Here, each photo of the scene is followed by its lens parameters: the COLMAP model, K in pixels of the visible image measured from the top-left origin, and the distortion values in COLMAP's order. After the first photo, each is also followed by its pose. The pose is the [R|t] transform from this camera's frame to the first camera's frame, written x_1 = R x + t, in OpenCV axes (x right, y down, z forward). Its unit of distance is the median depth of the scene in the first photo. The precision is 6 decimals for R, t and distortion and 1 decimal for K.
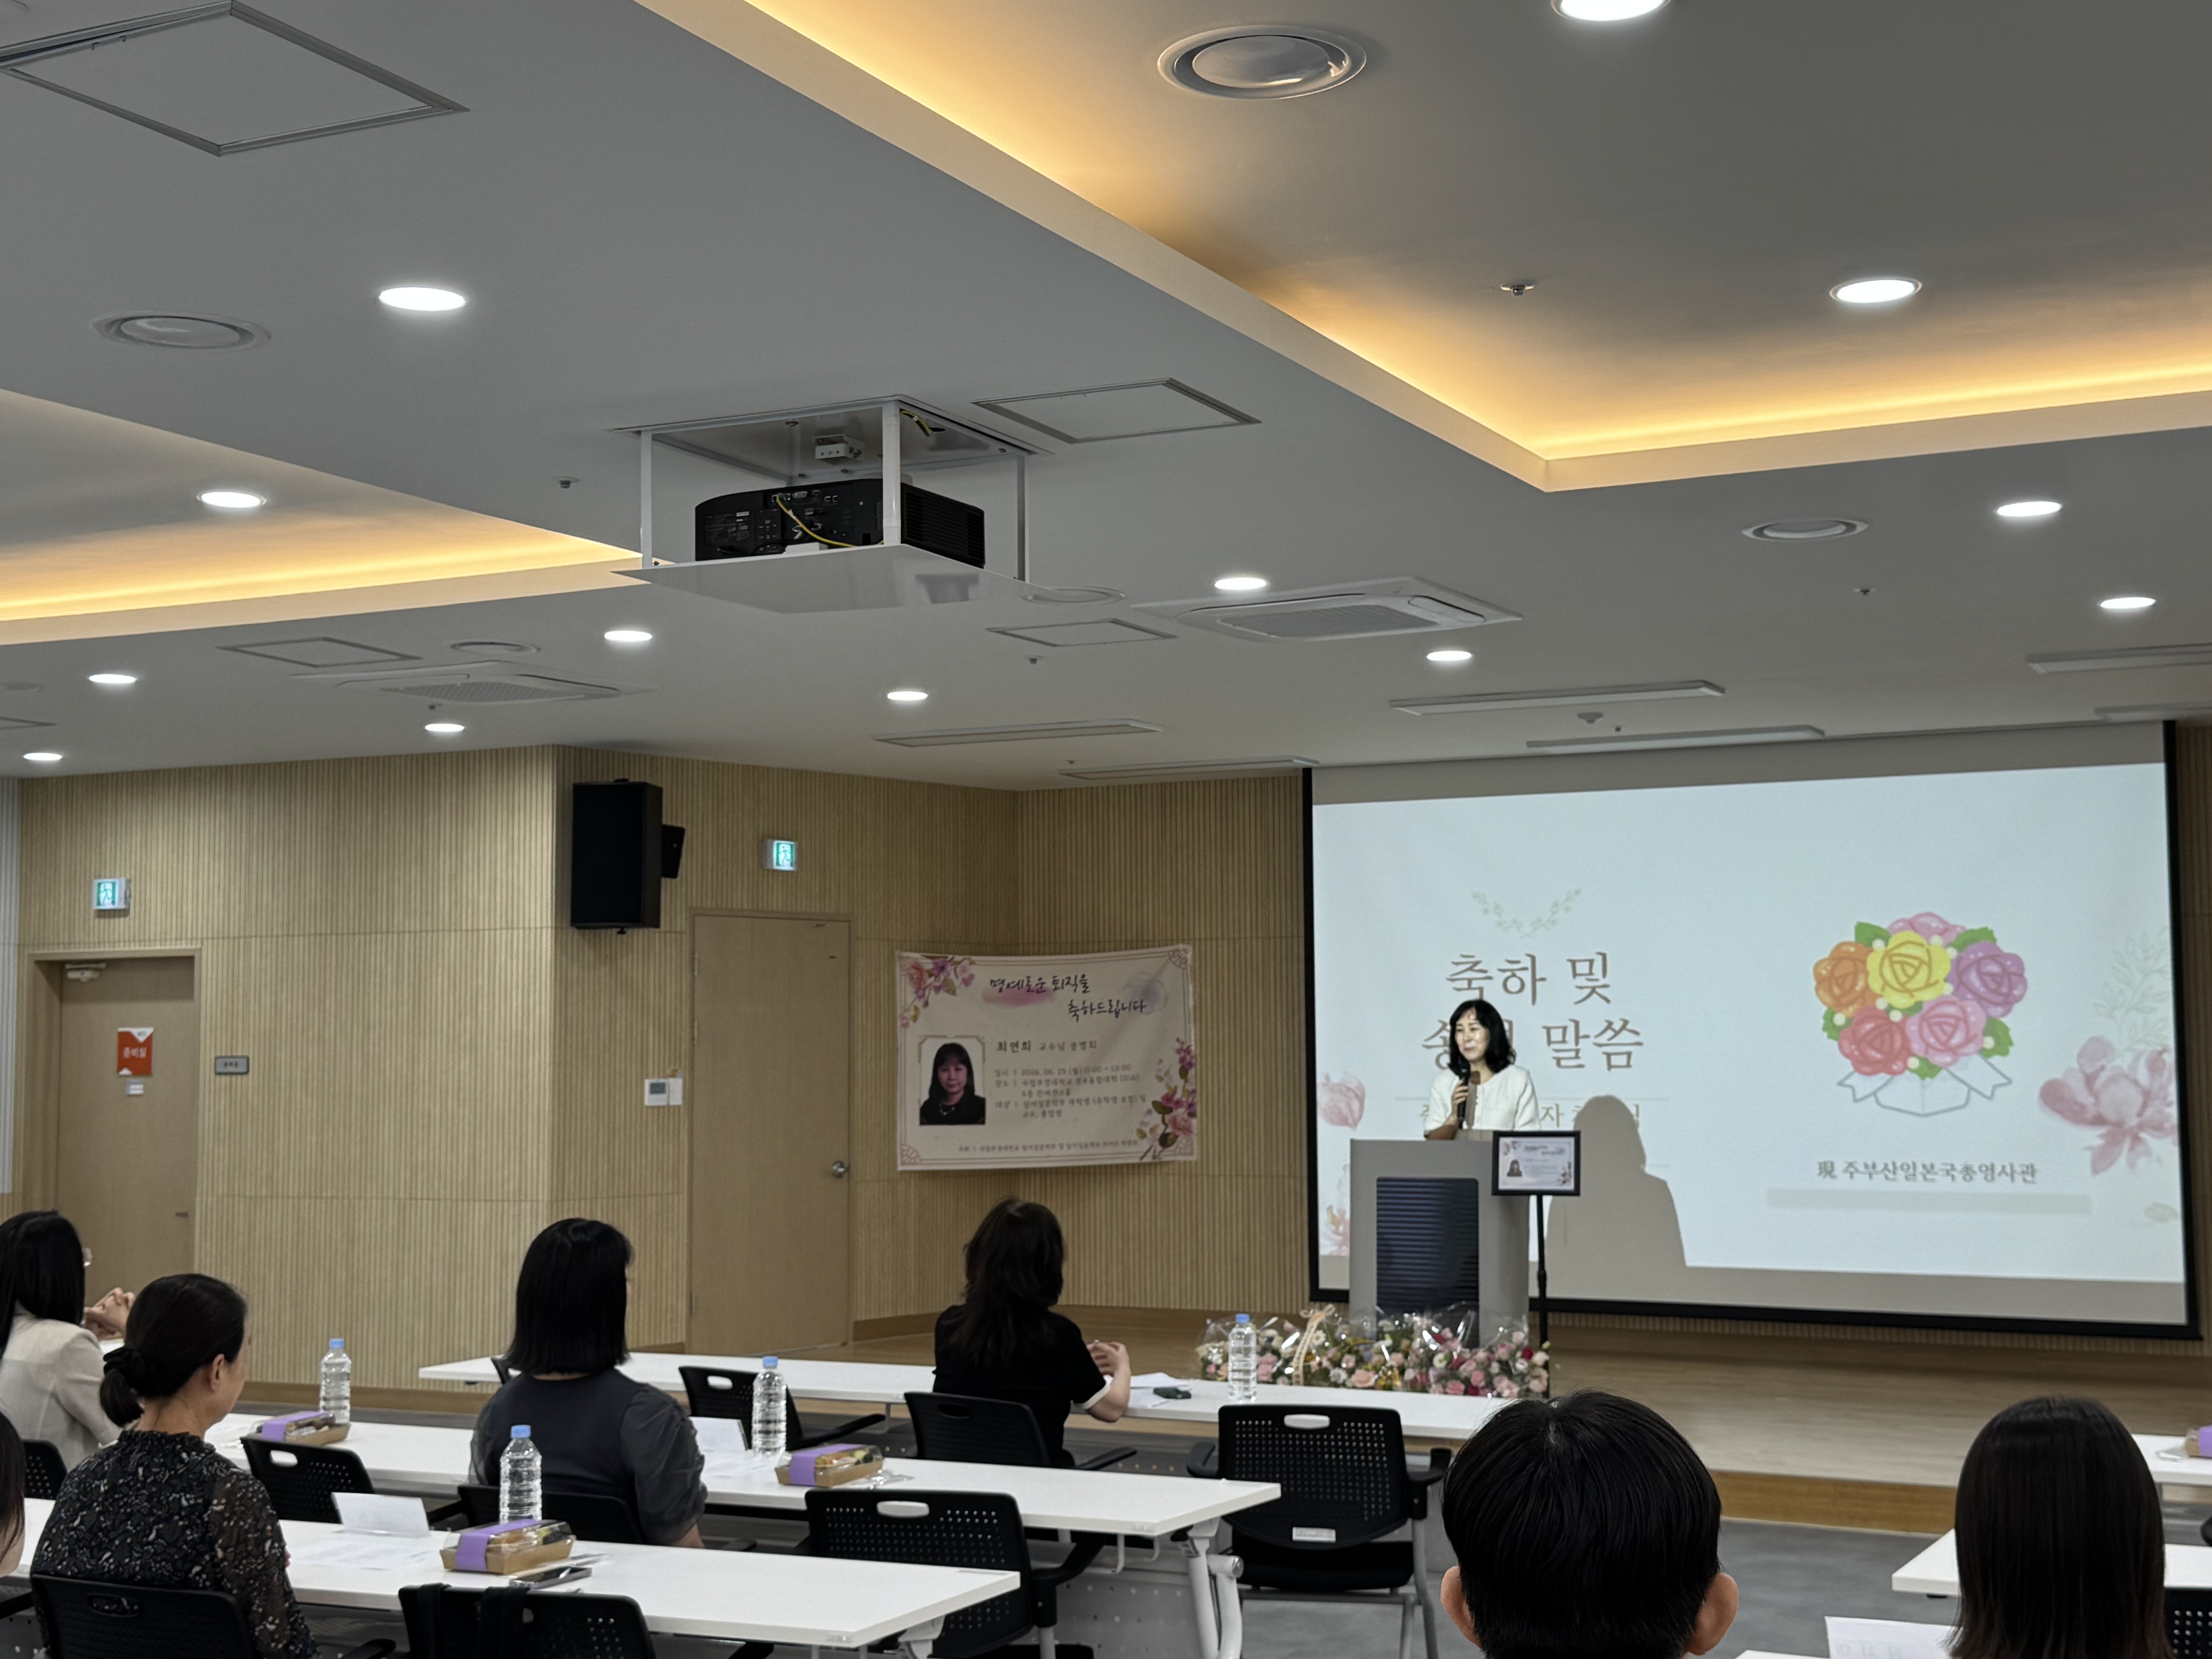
lens RADIAL K [[2811.7, 0, 1114.3], [0, 2811.7, 842.8], [0, 0, 1]] dist [0.114491, 0.000000]
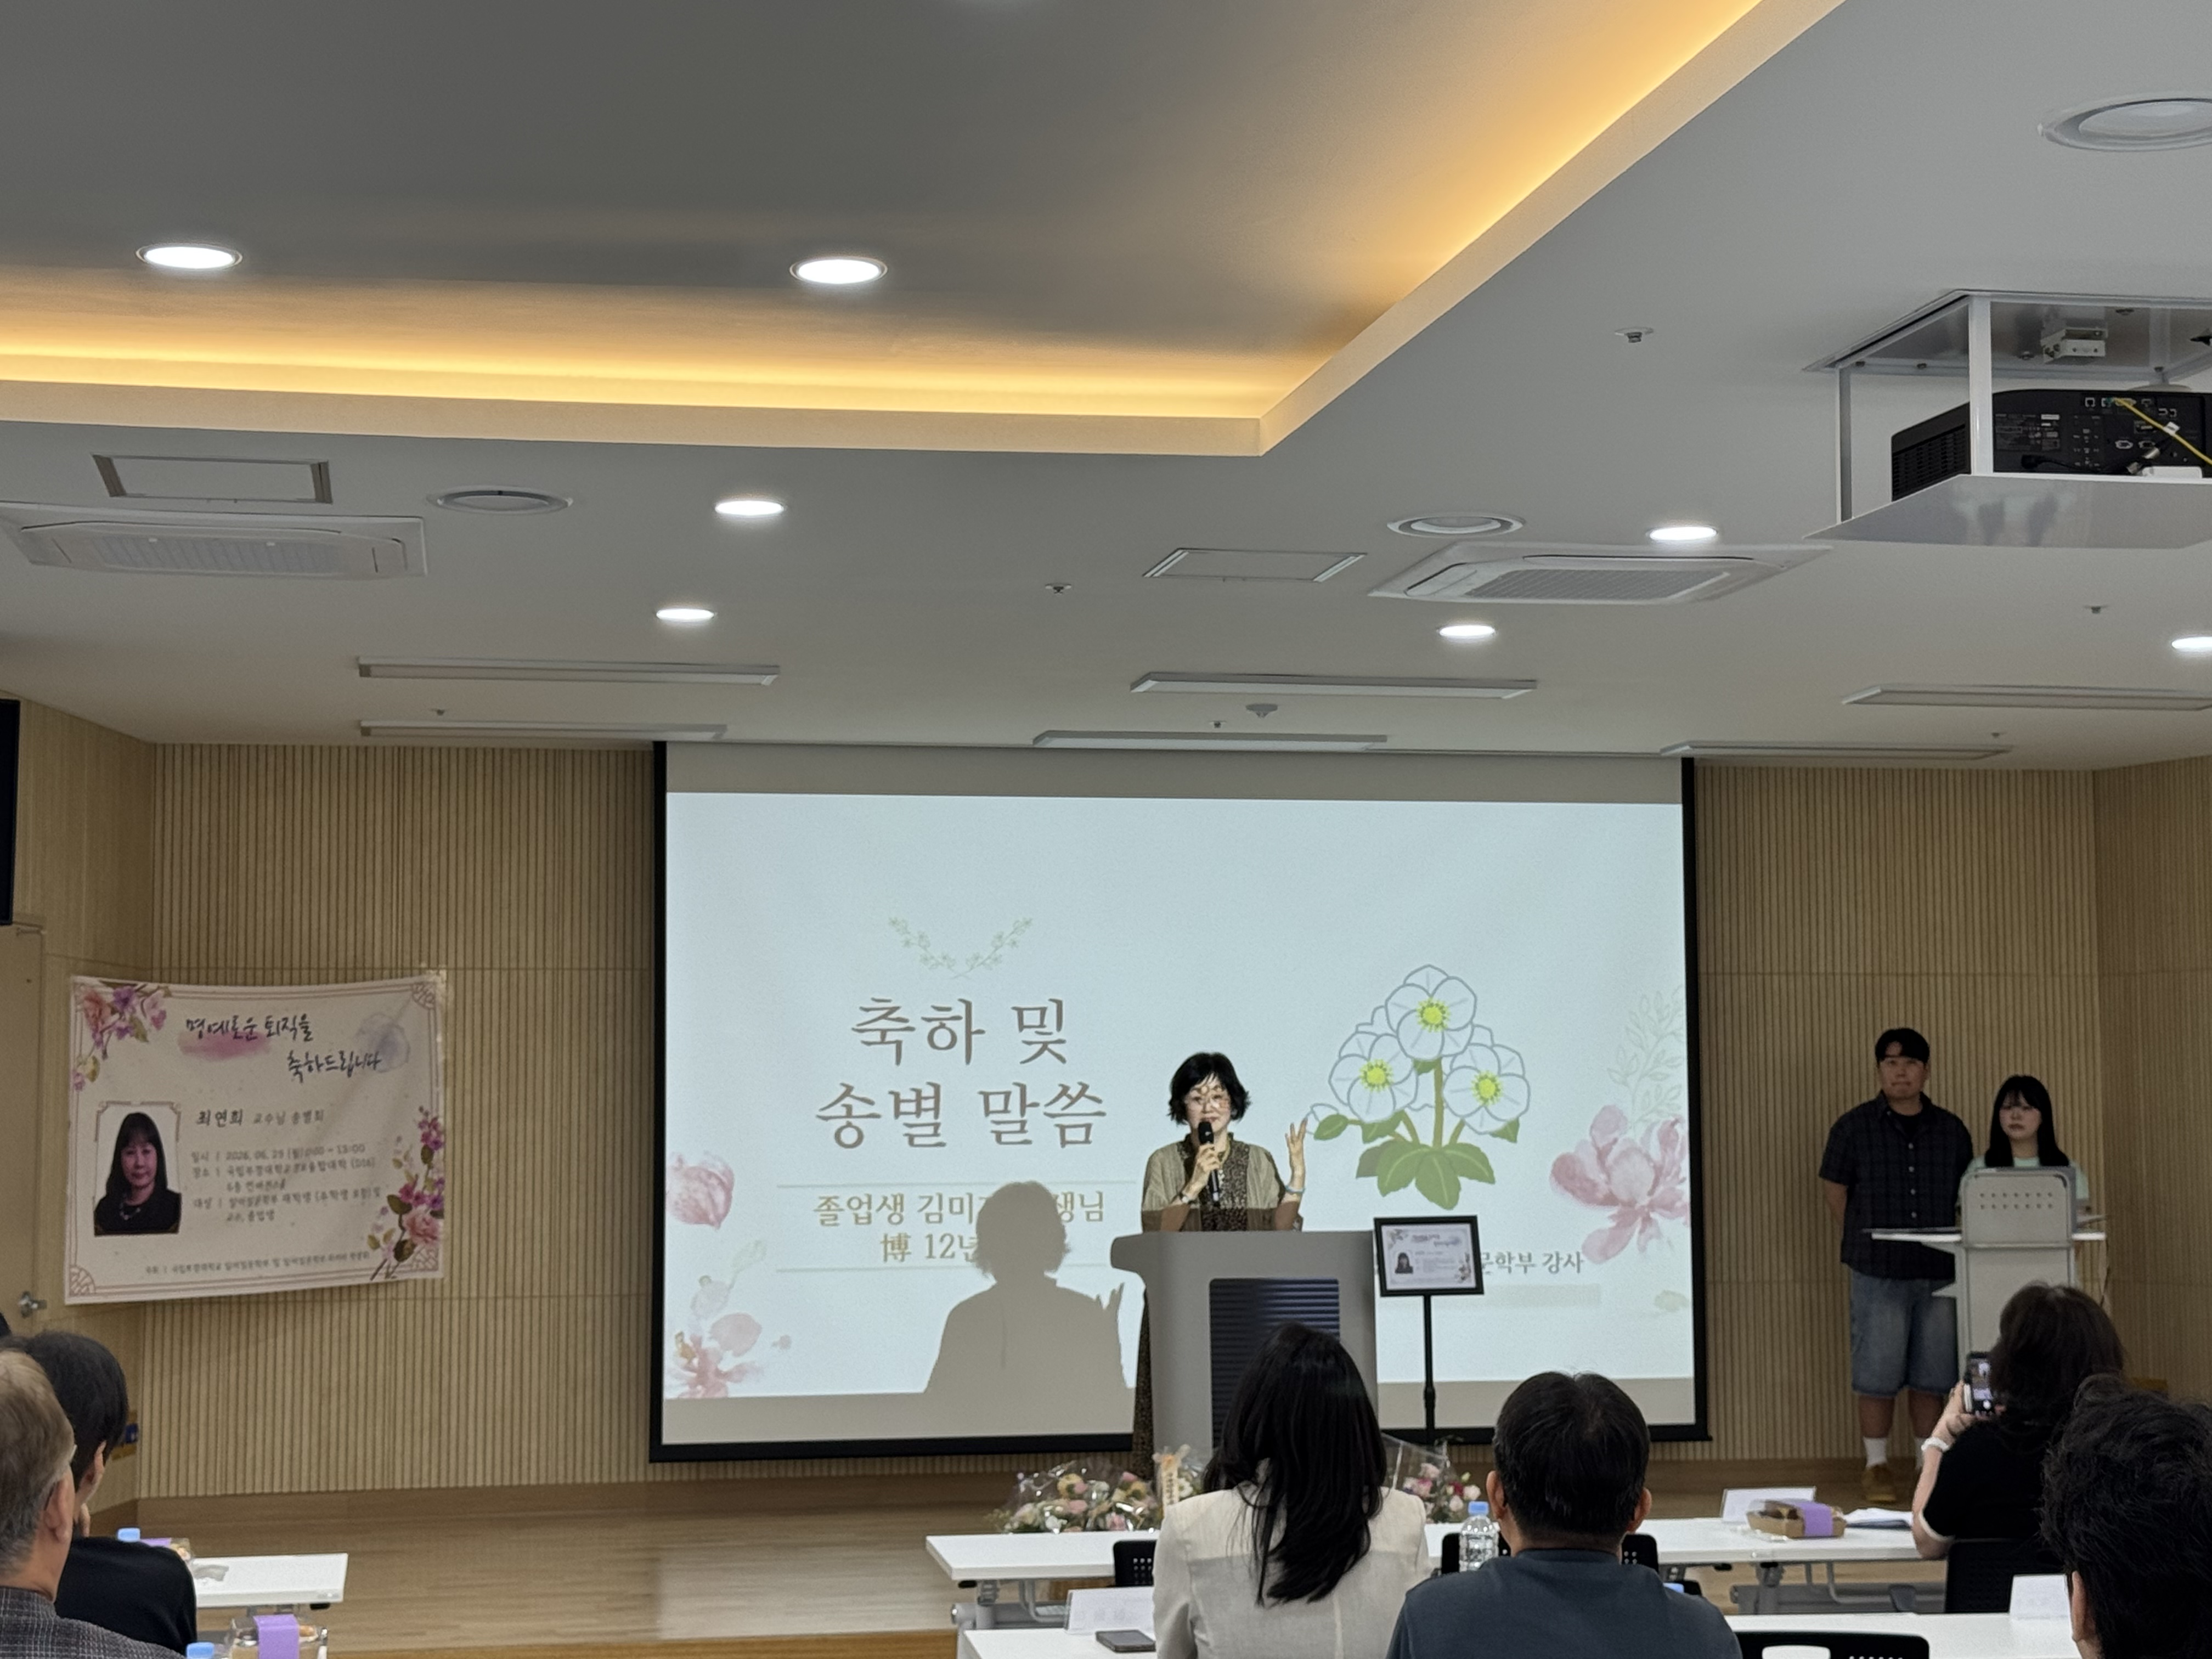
lens RADIAL K [[3720.6, 0, 1109.3], [0, 3720.6, 831.4], [0, 0, 1]] dist [0.147158, 0.000000]
pose [[0.792718, 0.051283, 0.607427, -0.432727], [-0.045426, 0.998654, -0.025029, 0.016198], [-0.607893, -0.007752, 0.793981, 0.147558]]
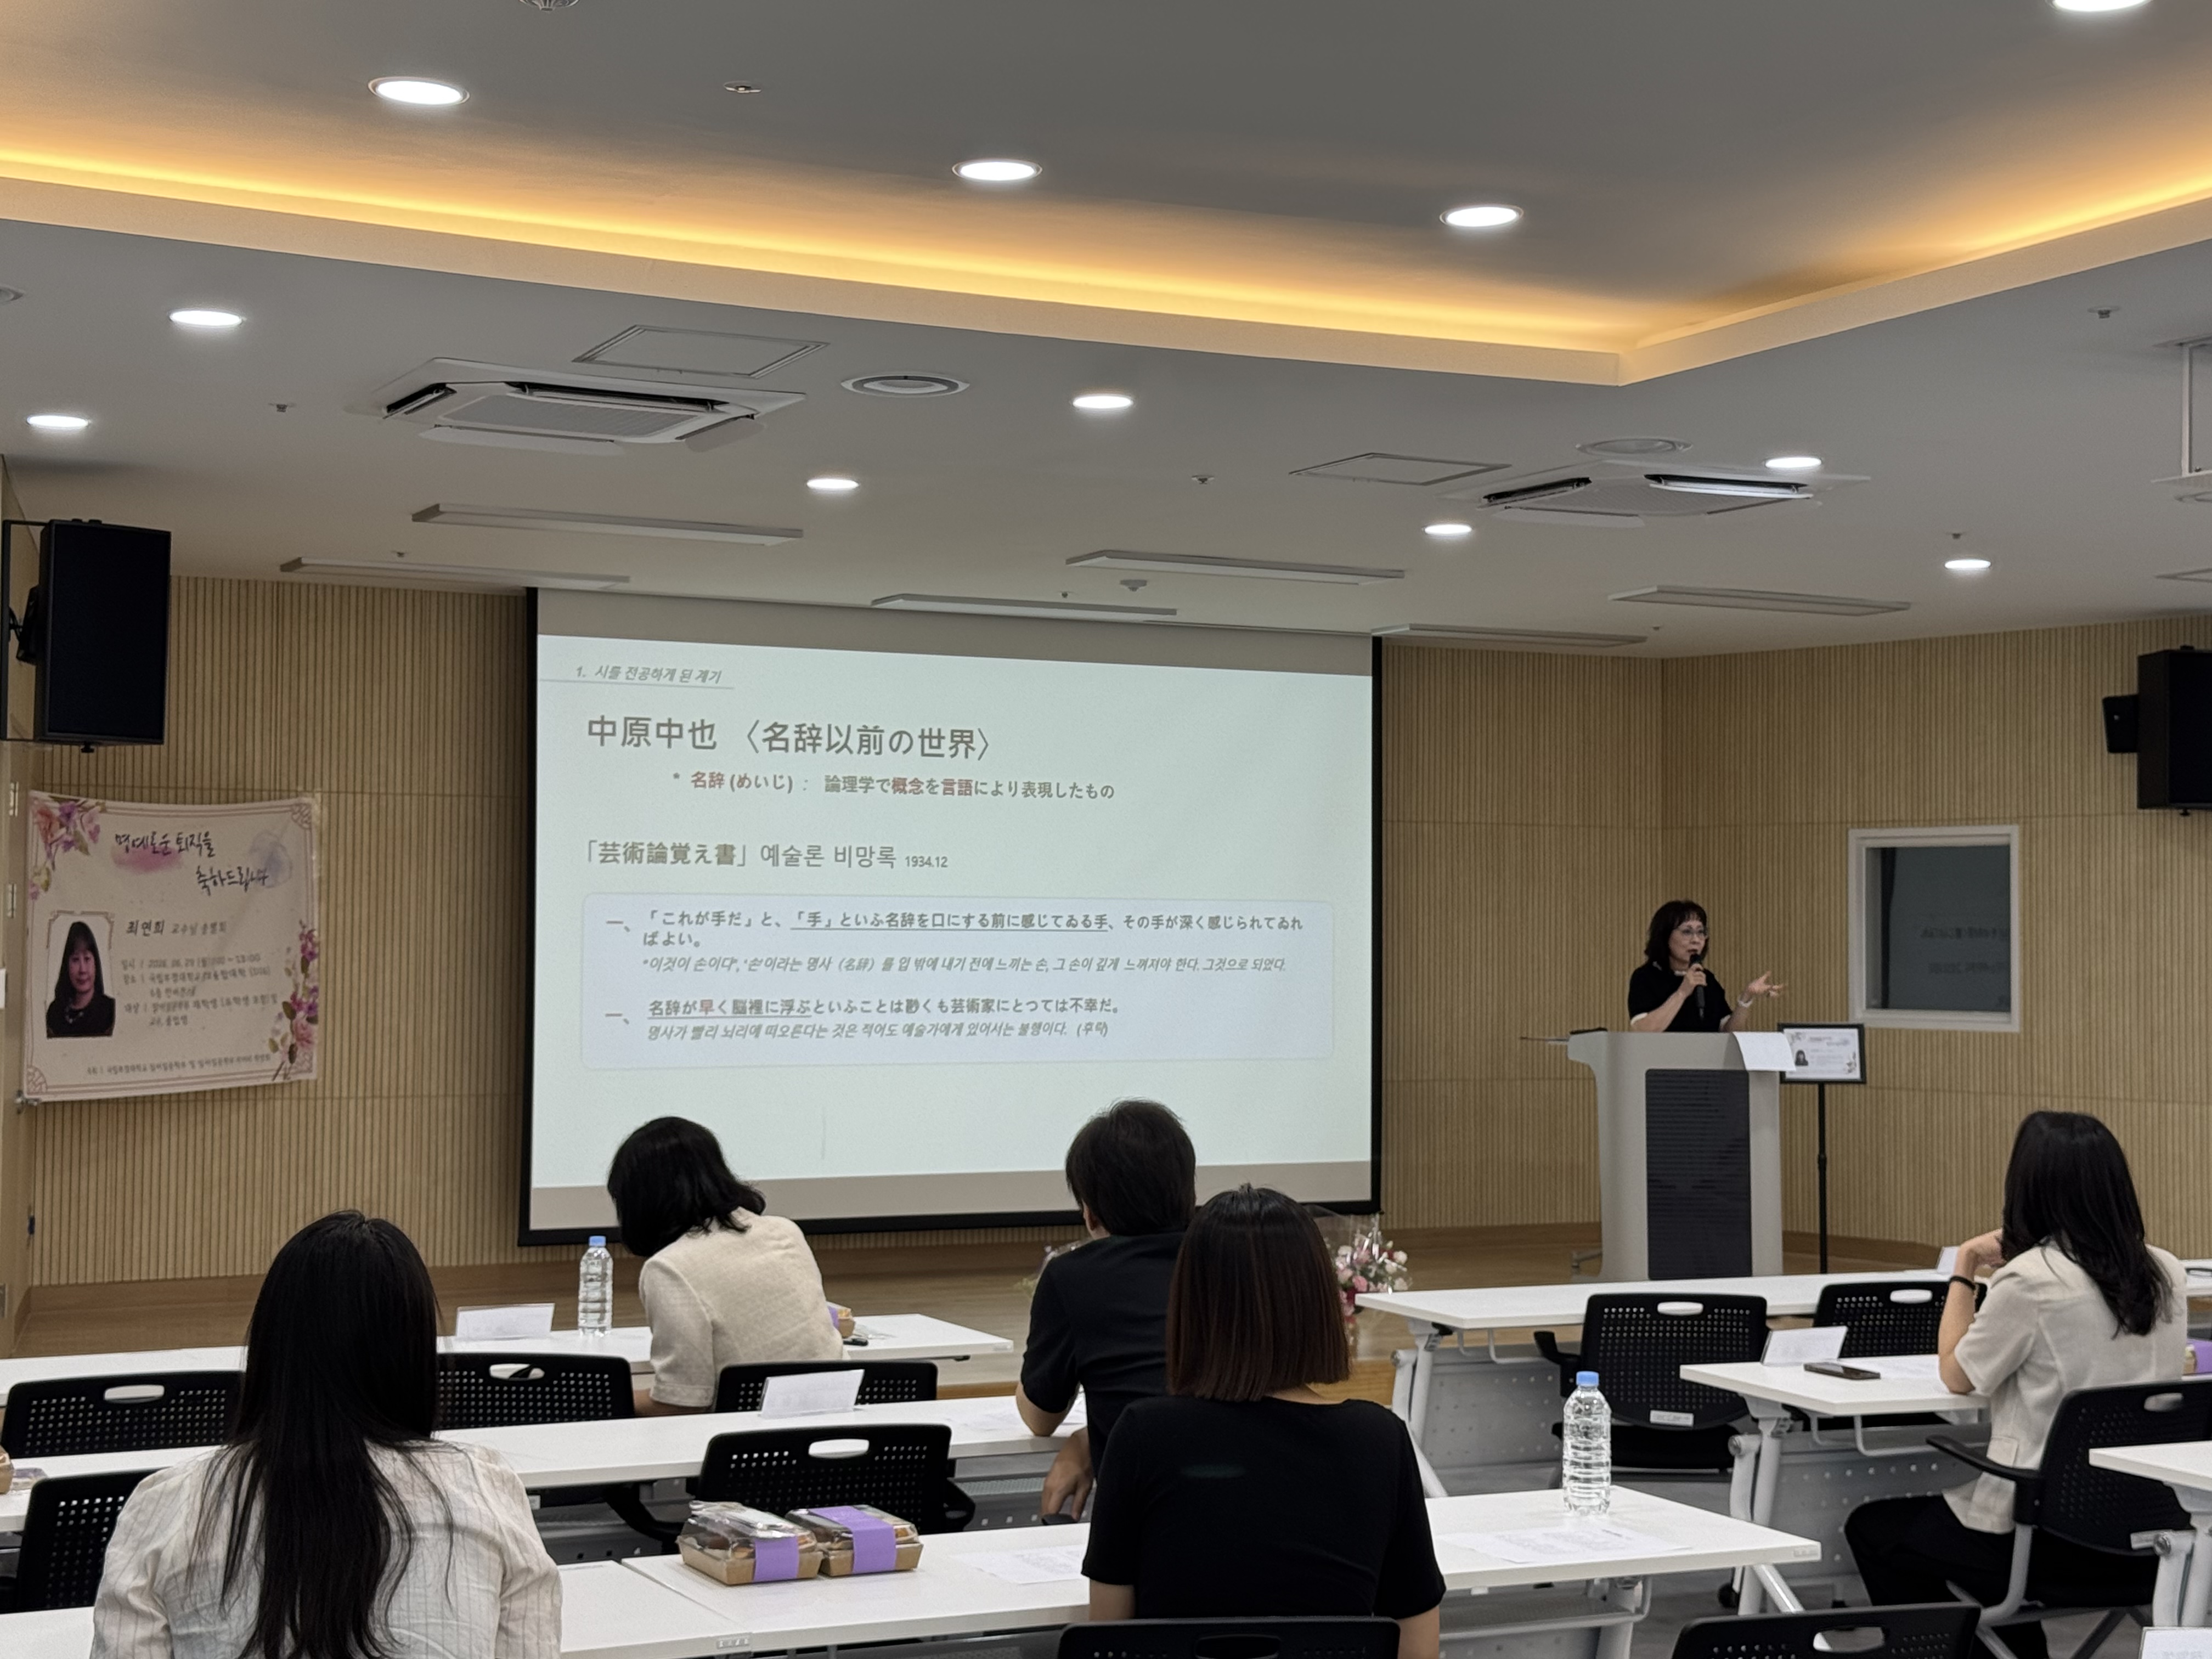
lens RADIAL K [[3388.2, 0, 1114.4], [0, 3388.2, 825.6], [0, 0, 1]] dist [0.155565, 0.000000]
pose [[0.586857, 0.040291, 0.808687, -0.618873], [-0.069406, 0.997588, 0.000664, 0.028925], [-0.806710, -0.056518, 0.588238, 0.287913]]
